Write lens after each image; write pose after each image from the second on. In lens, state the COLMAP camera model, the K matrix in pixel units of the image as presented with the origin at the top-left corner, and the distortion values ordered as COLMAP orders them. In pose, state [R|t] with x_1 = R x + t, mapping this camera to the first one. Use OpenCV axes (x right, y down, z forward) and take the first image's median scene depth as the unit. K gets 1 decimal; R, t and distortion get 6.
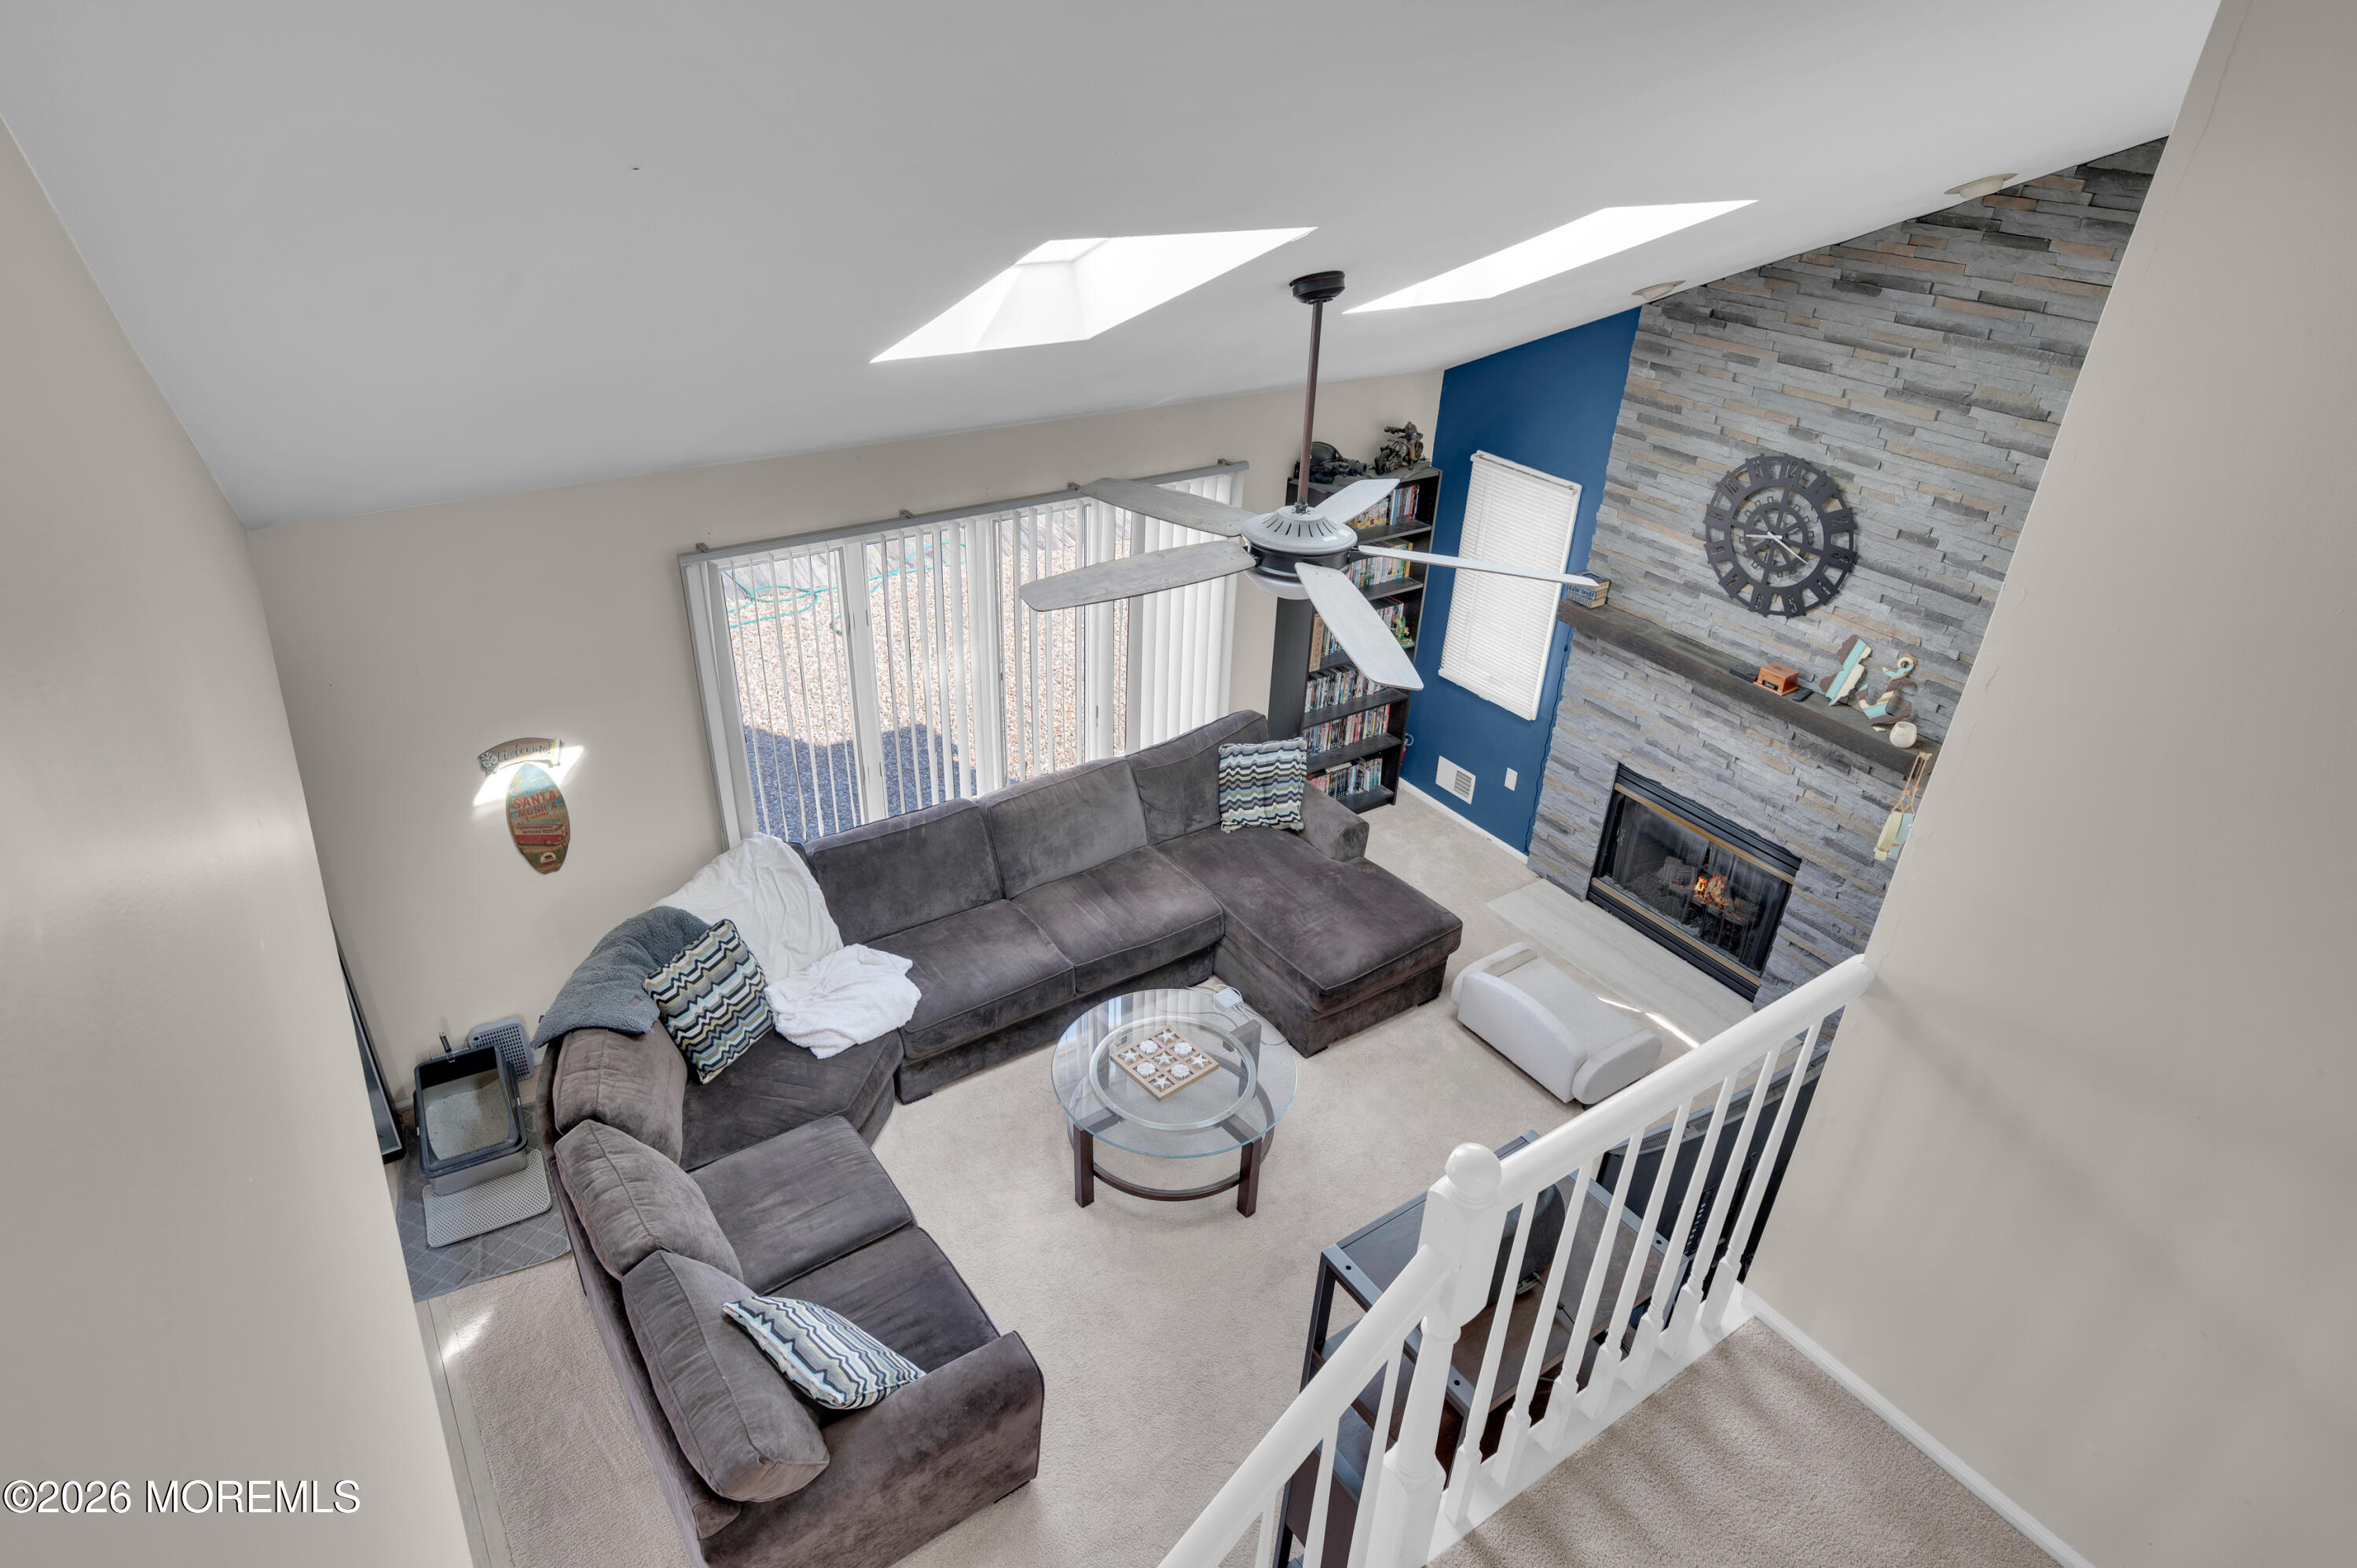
lens RADIAL K [[1324.9, 0, 1180.7], [0, 1324.9, 783.6], [0, 0, 1]] dist [-0.001366, 0.001210]
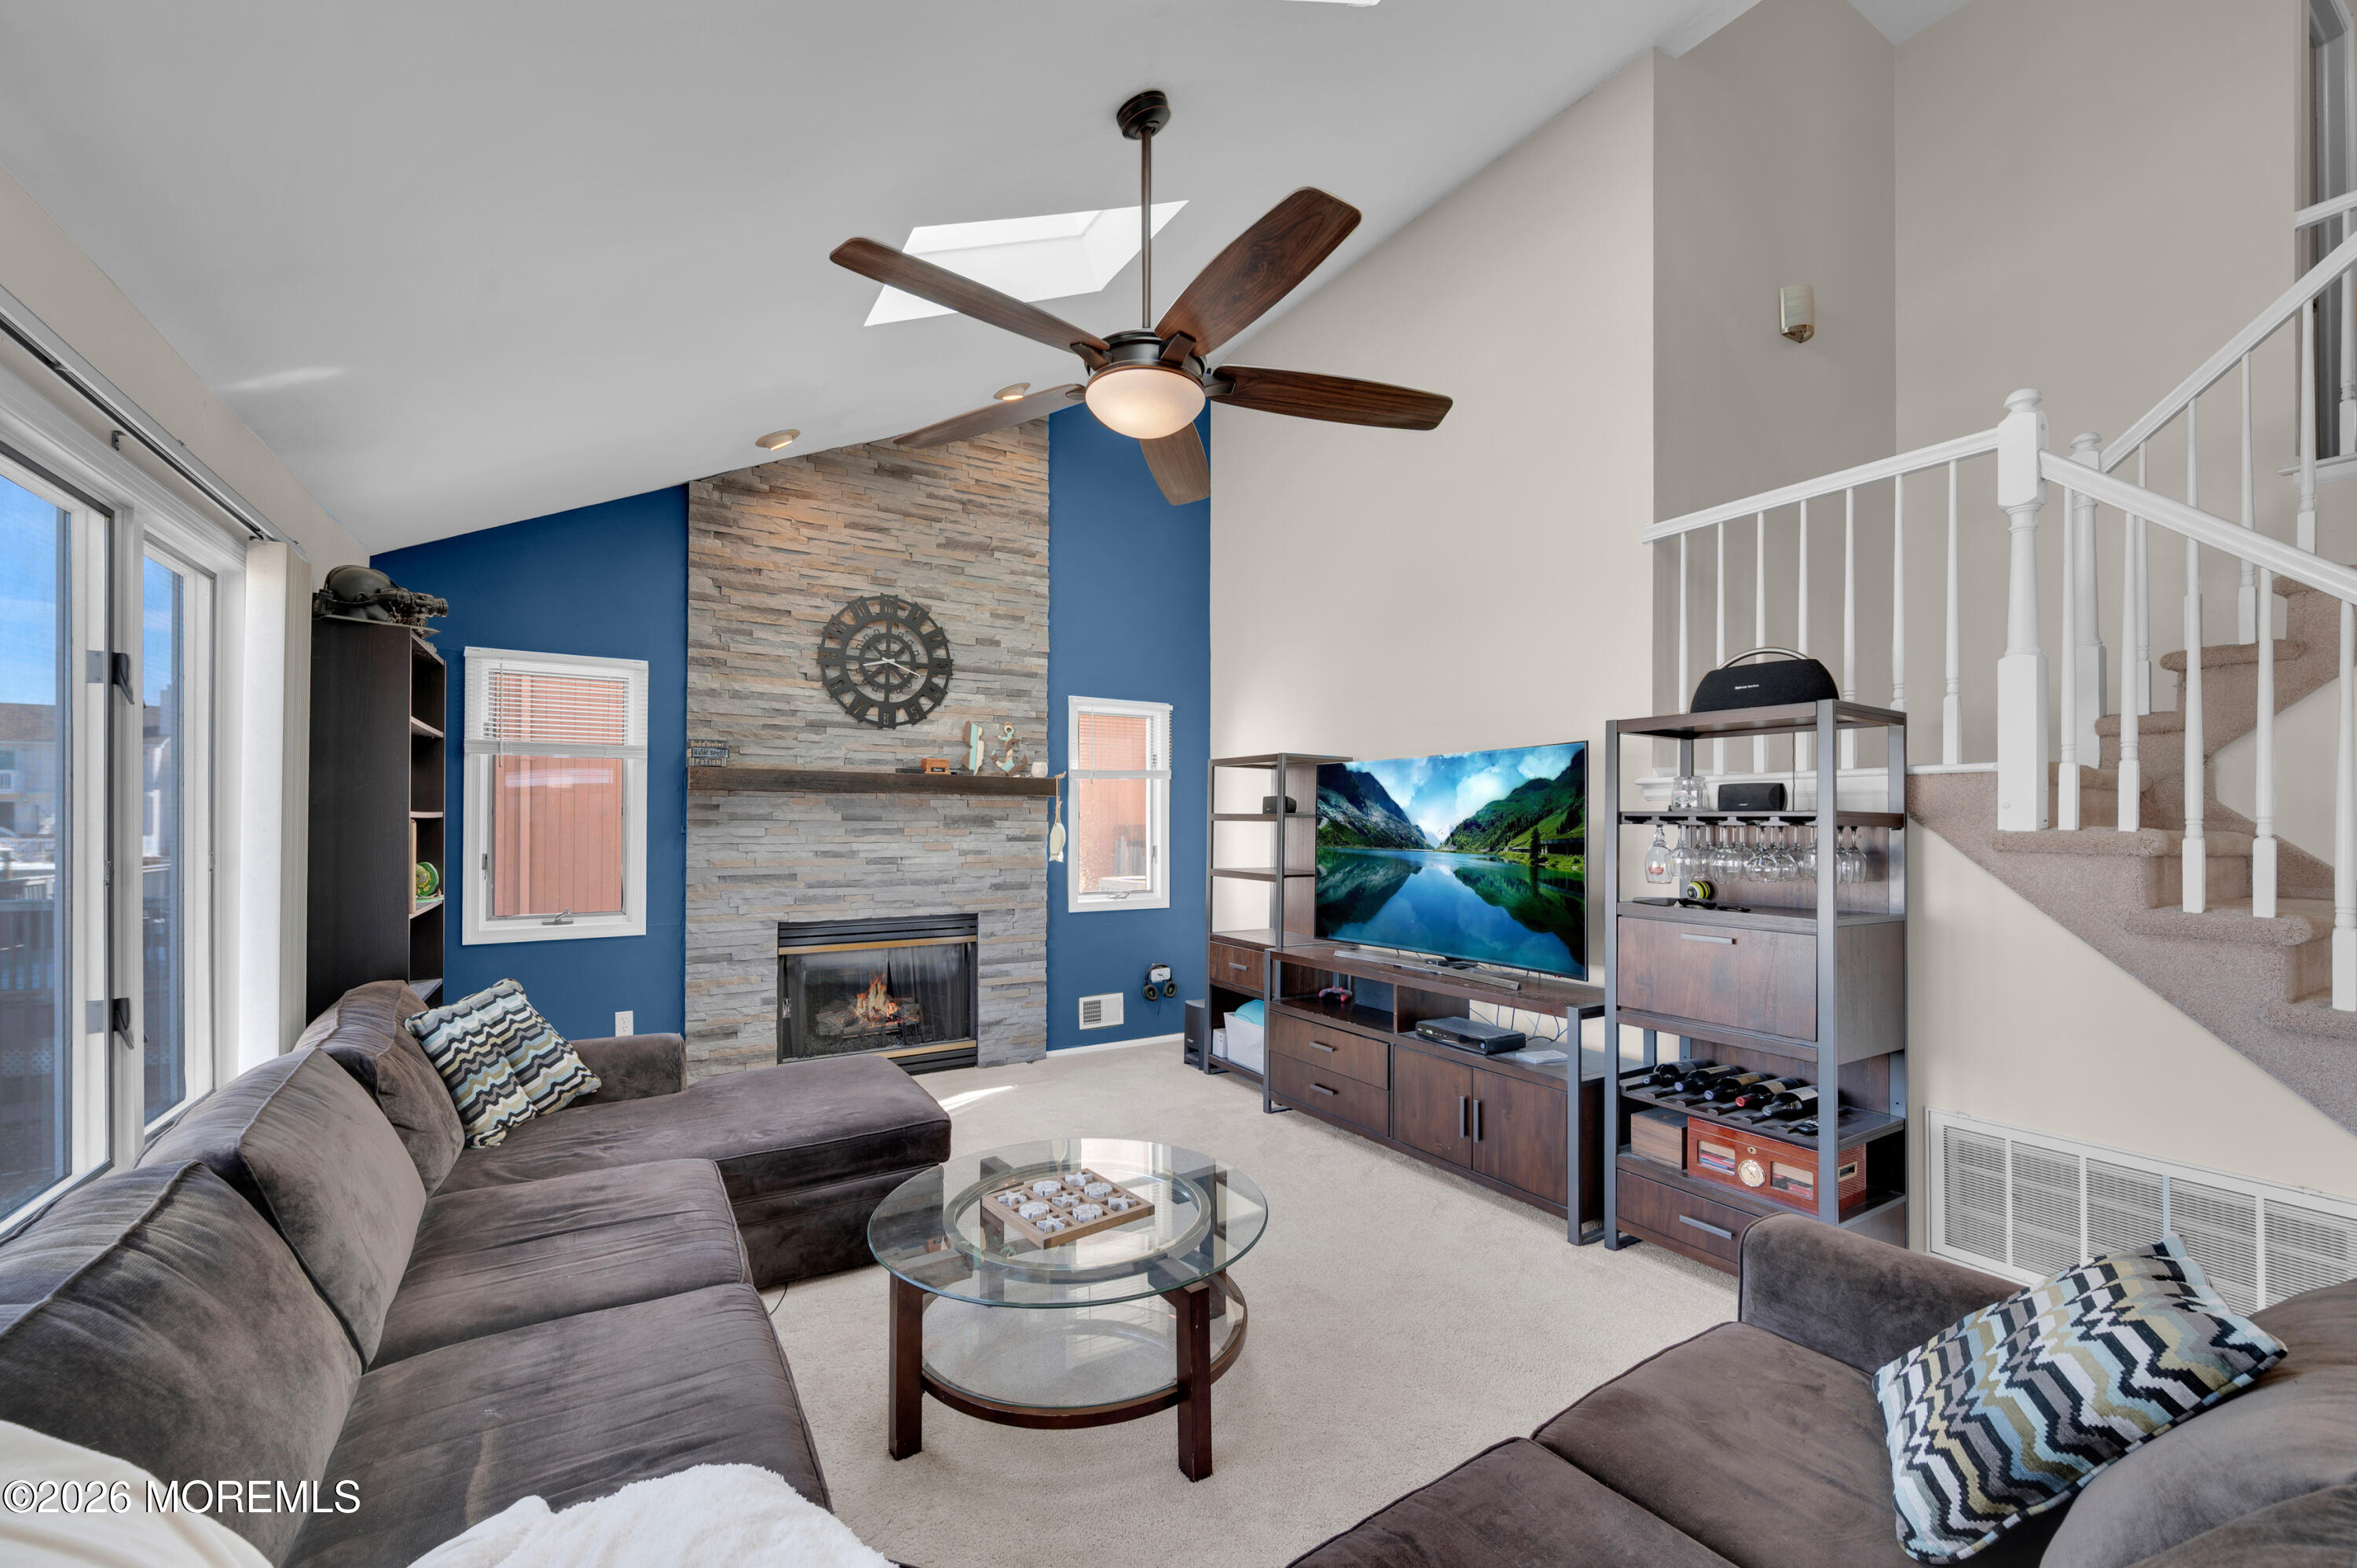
lens RADIAL K [[948.5, 0, 1194.8], [0, 948.5, 804.7], [0, 0, 1]] dist [0.001978, -0.001389]
pose [[0.034733, -0.026946, 0.999033, -0.422079], [0.497116, 0.867663, 0.006120, 0.065760], [-0.866989, 0.496422, 0.043531, 0.763072]]
